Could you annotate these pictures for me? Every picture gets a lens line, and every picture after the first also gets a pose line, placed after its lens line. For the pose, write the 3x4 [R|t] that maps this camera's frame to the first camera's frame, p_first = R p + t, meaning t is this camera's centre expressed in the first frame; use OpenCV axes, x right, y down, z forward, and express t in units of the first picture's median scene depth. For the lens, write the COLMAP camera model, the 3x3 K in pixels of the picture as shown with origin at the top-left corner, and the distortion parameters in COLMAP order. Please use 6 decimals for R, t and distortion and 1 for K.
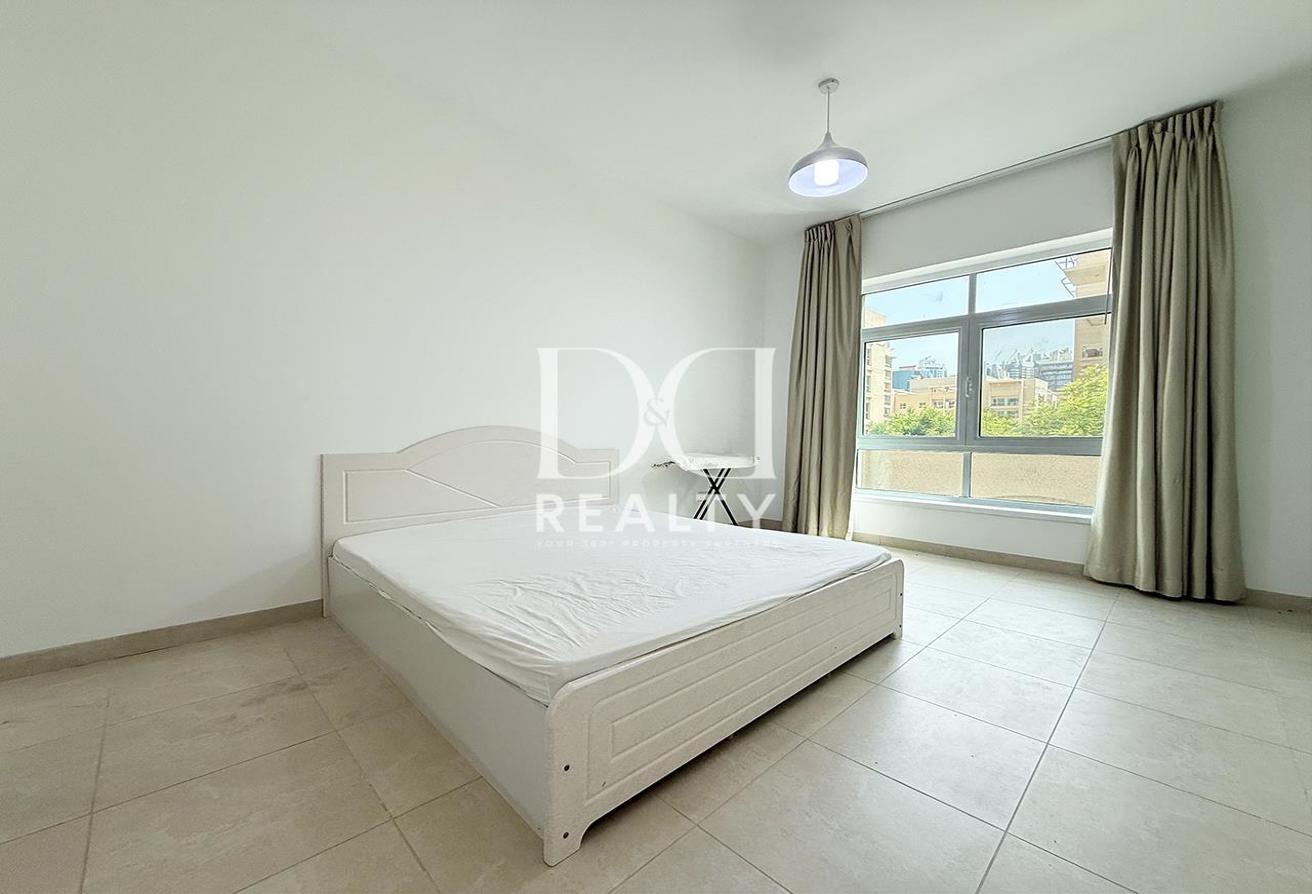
lens RADIAL K [[523.3, 0, 656.1], [0, 523.3, 447.6], [0, 0, 1]] dist [0.001795, -0.000103]
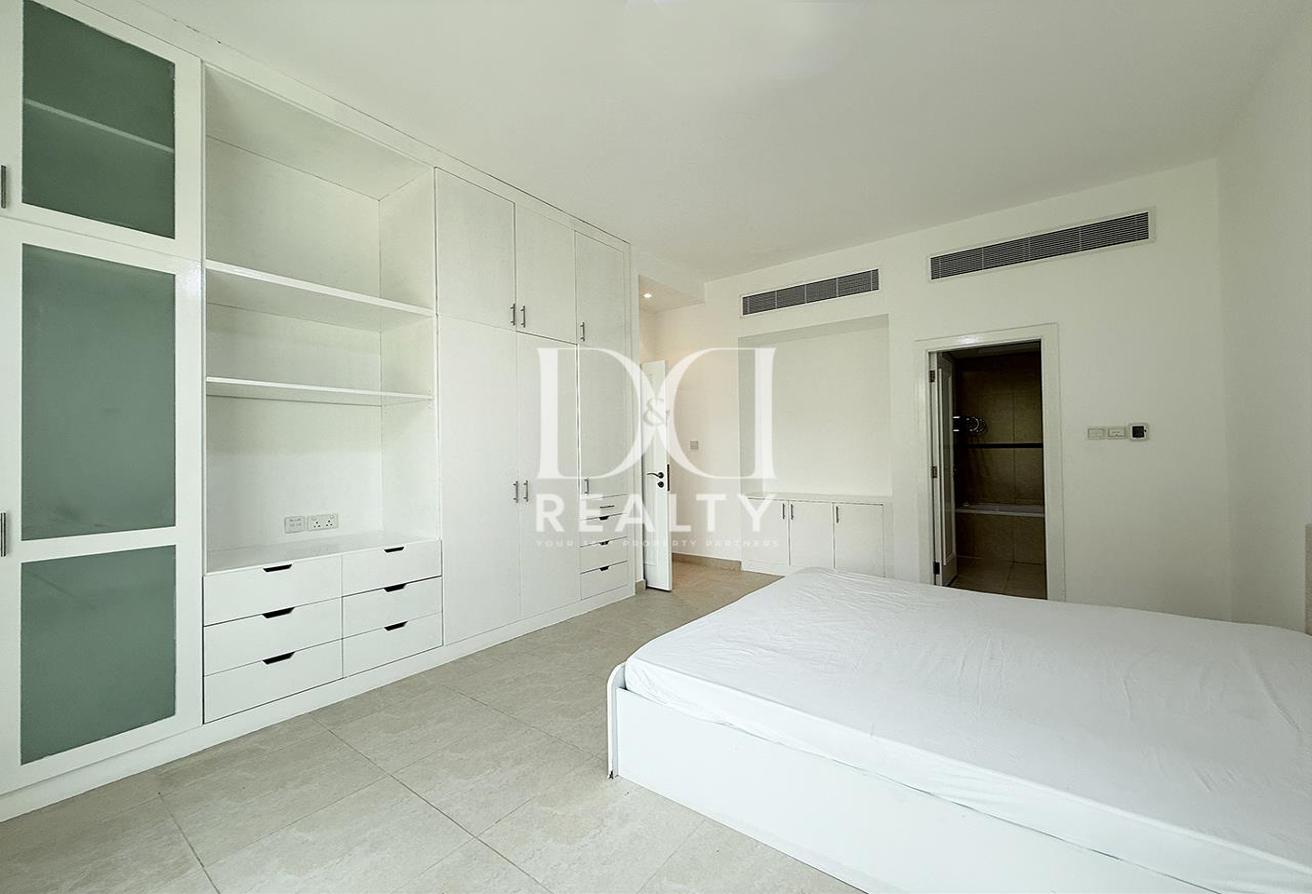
lens RADIAL K [[523.3, 0, 653.4], [0, 523.3, 437.8], [0, 0, 1]] dist [0.001795, -0.000103]
pose [[-0.989603, 0.004100, -0.143767, 0.614171], [0.005441, 0.999945, -0.008937, -0.139577], [0.143723, -0.009627, -0.989571, 2.132002]]
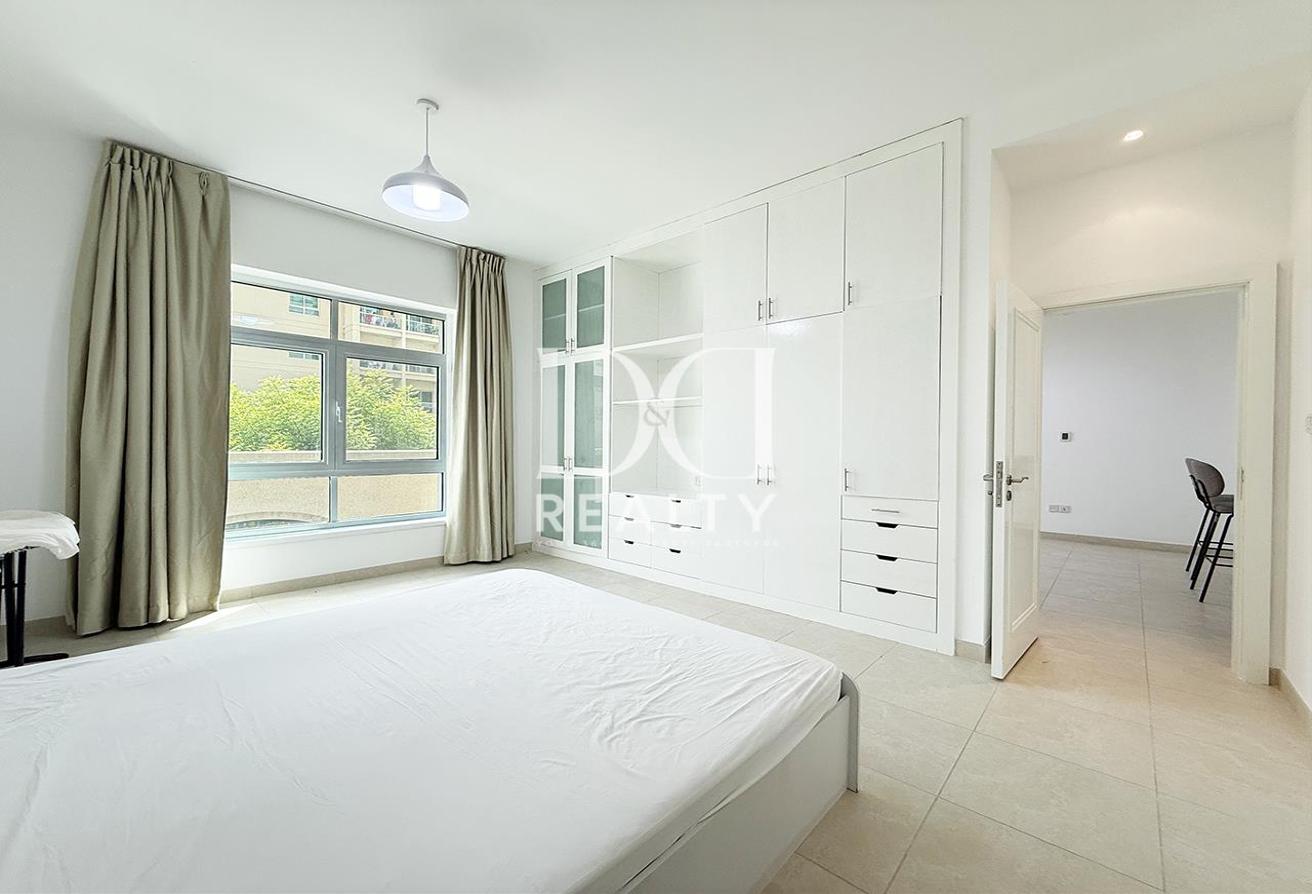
lens RADIAL K [[523.3, 0, 653.7], [0, 523.3, 449.5], [0, 0, 1]] dist [0.001795, -0.000103]
pose [[-0.057750, -0.025047, 0.998017, -0.923745], [0.014009, 0.999566, 0.025896, -0.127546], [-0.998233, 0.015477, -0.057375, 0.930946]]
